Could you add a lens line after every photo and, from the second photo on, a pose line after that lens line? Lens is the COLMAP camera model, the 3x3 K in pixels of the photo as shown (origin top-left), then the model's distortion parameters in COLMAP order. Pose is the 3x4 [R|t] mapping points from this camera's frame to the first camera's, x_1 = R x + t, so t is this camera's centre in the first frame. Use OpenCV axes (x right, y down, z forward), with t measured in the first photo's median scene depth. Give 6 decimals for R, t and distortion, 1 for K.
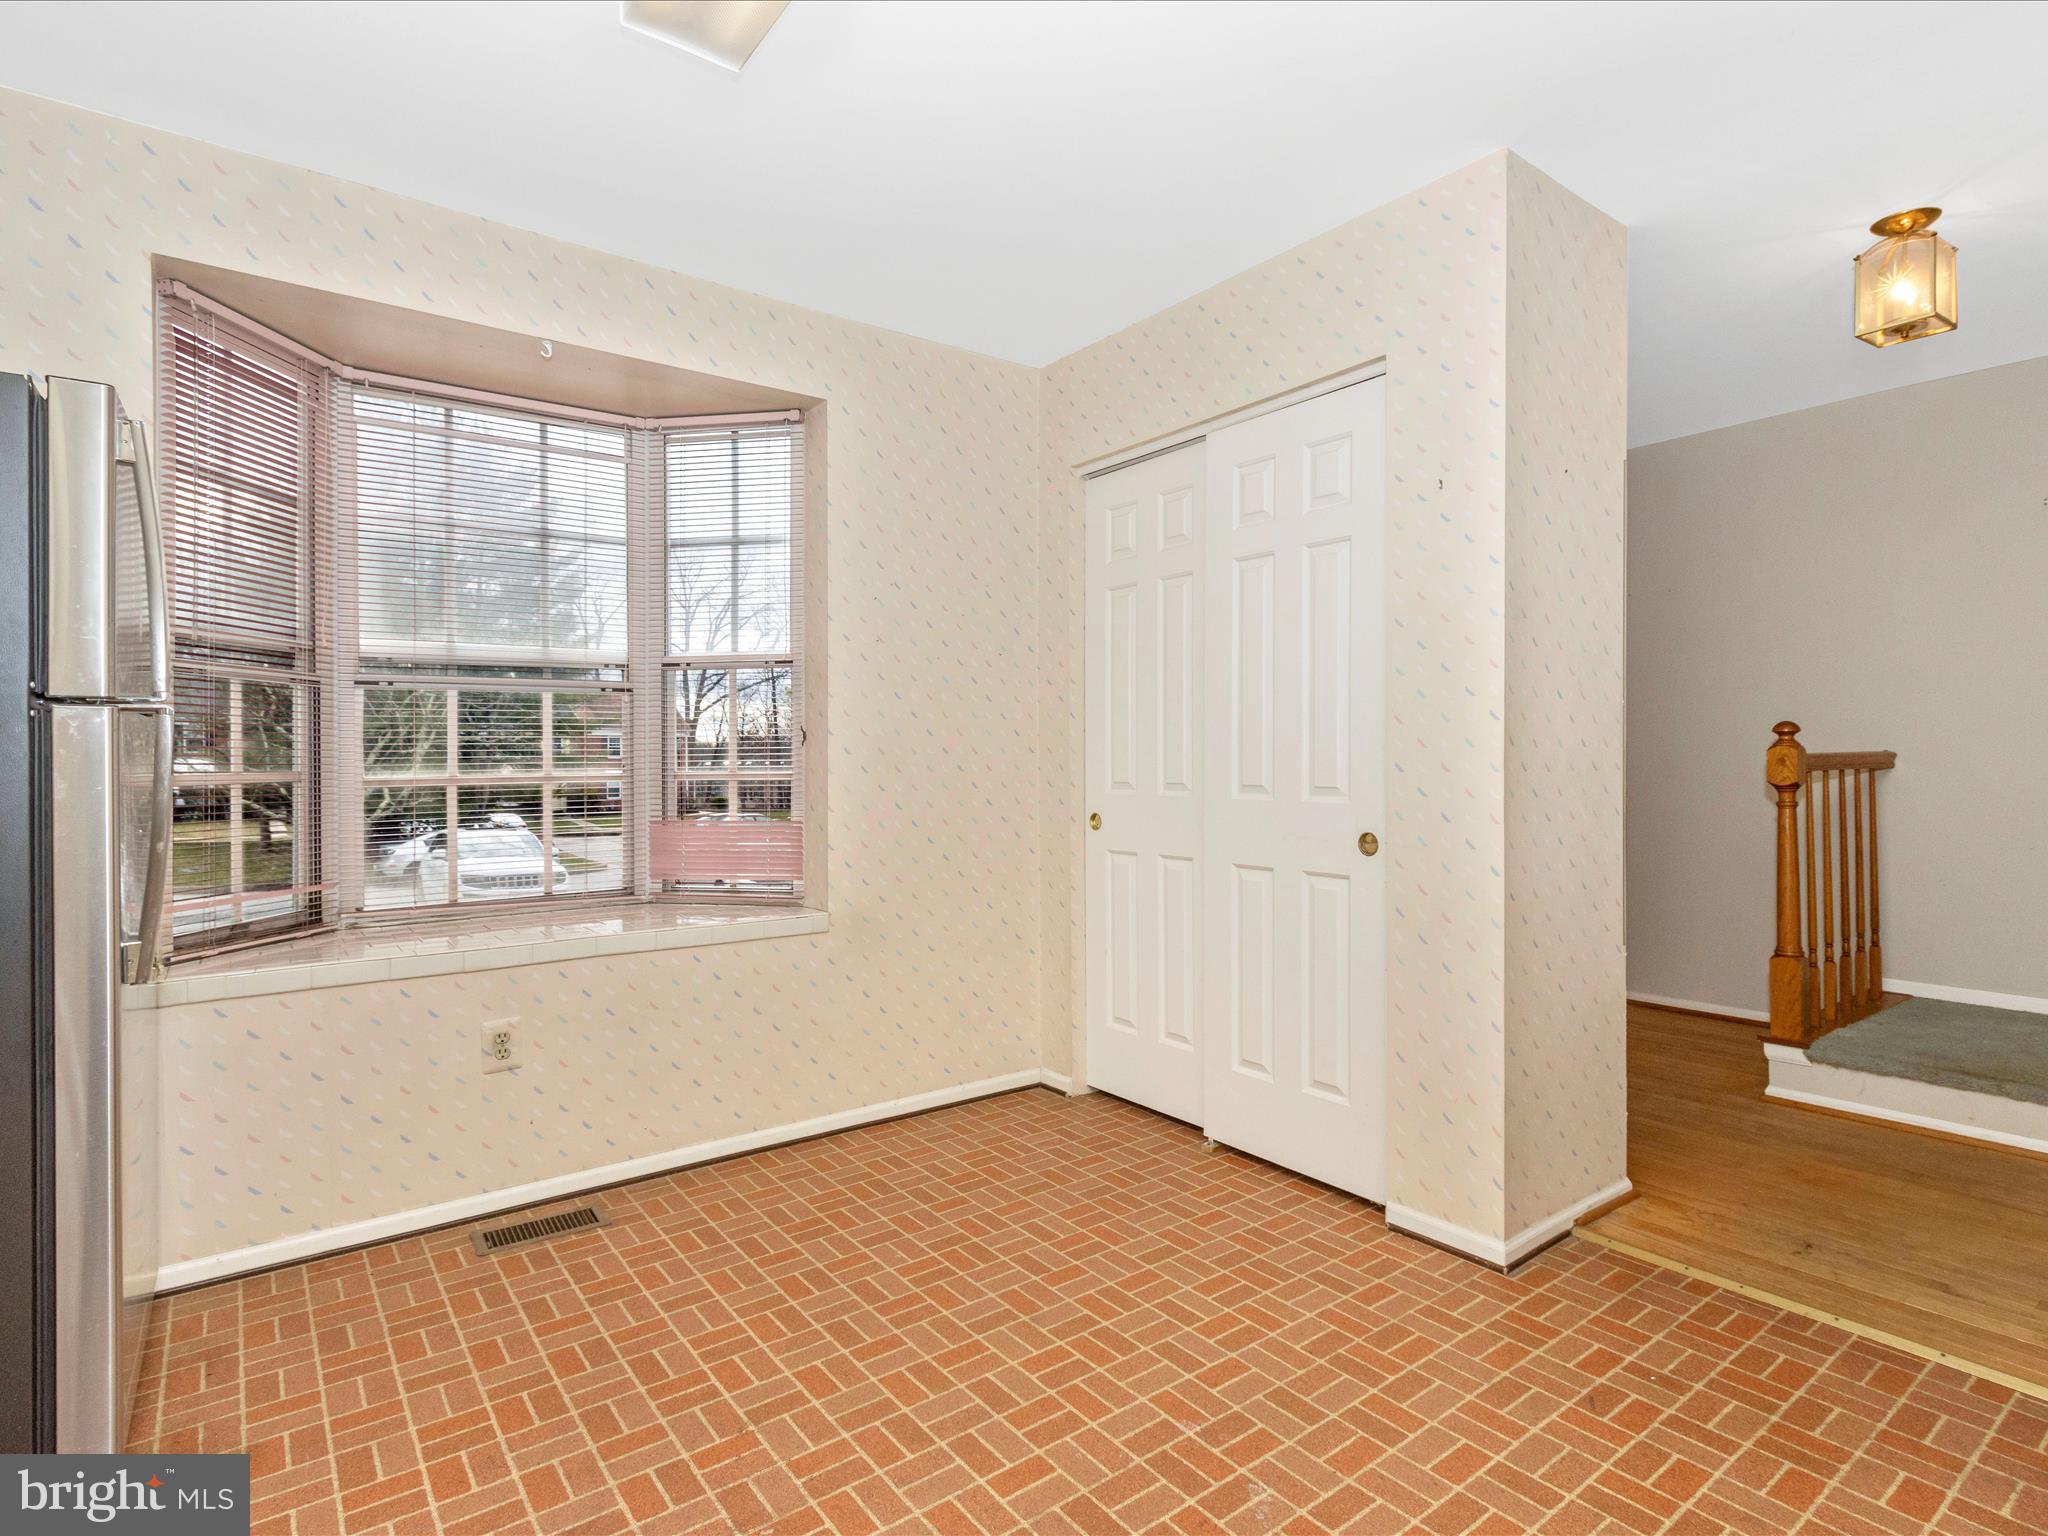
lens RADIAL K [[1063.4, 0, 1001.8], [0, 1063.4, 753.2], [0, 0, 1]] dist [-0.002040, -0.000495]
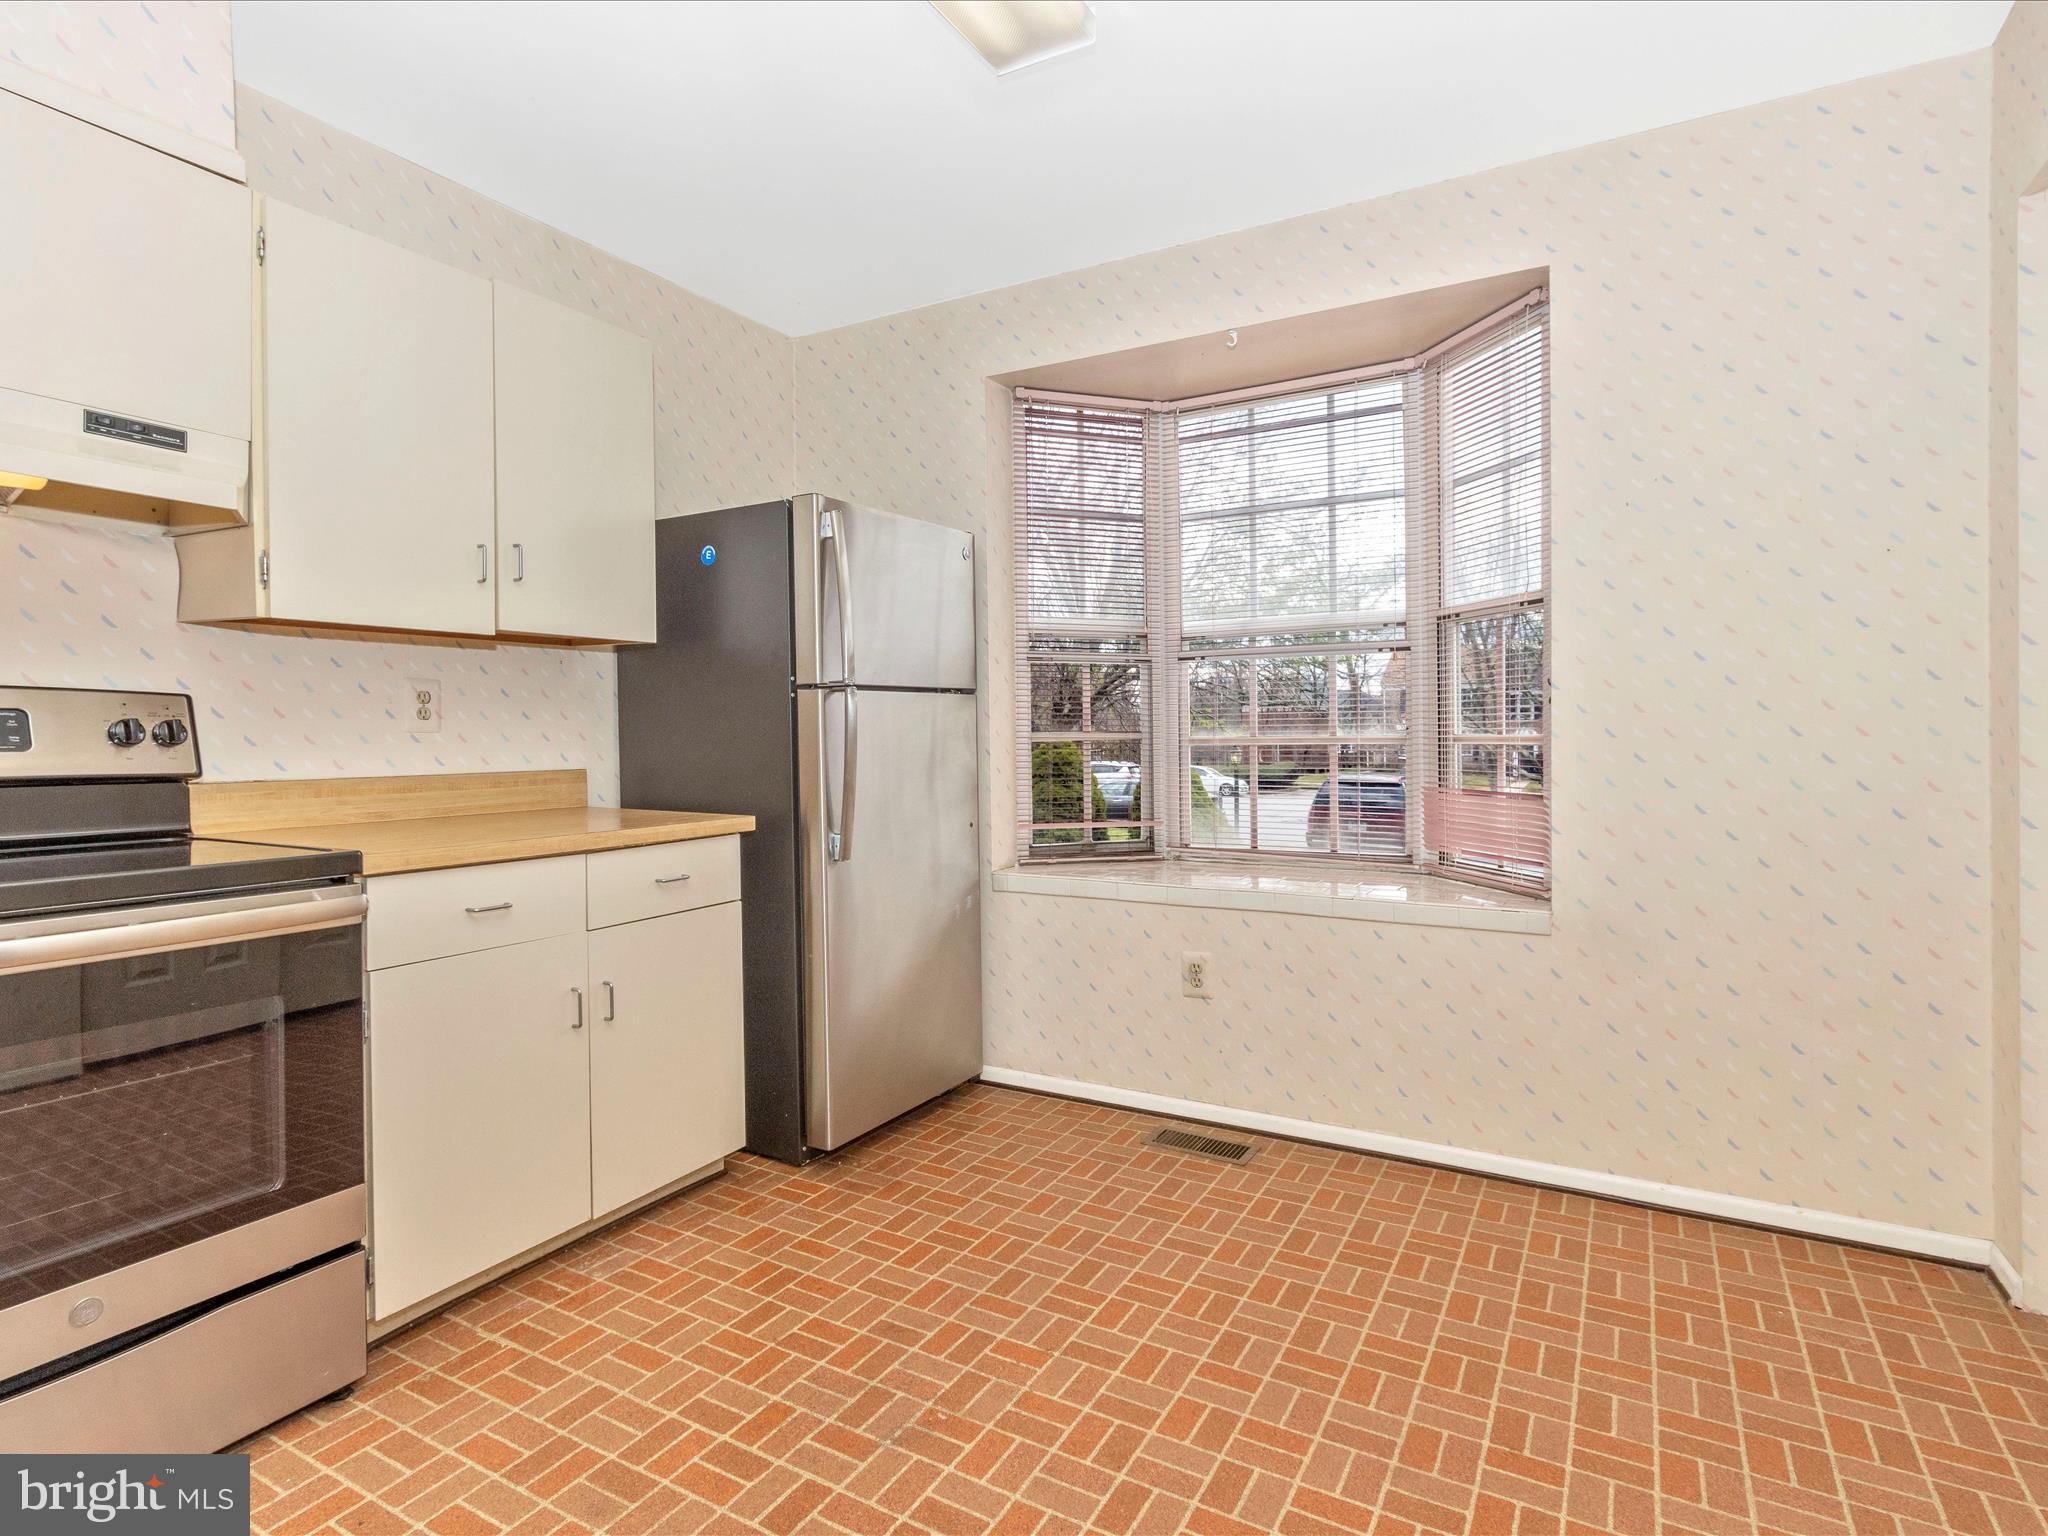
lens RADIAL K [[1063.3, 0, 1018.9], [0, 1063.3, 740.2], [0, 0, 1]] dist [-0.004283, -0.002445]
pose [[0.399379, 0.013398, -0.916688, 0.465499], [0.007197, 0.999817, 0.017749, 0.004337], [0.916758, -0.013686, 0.399209, 0.363058]]
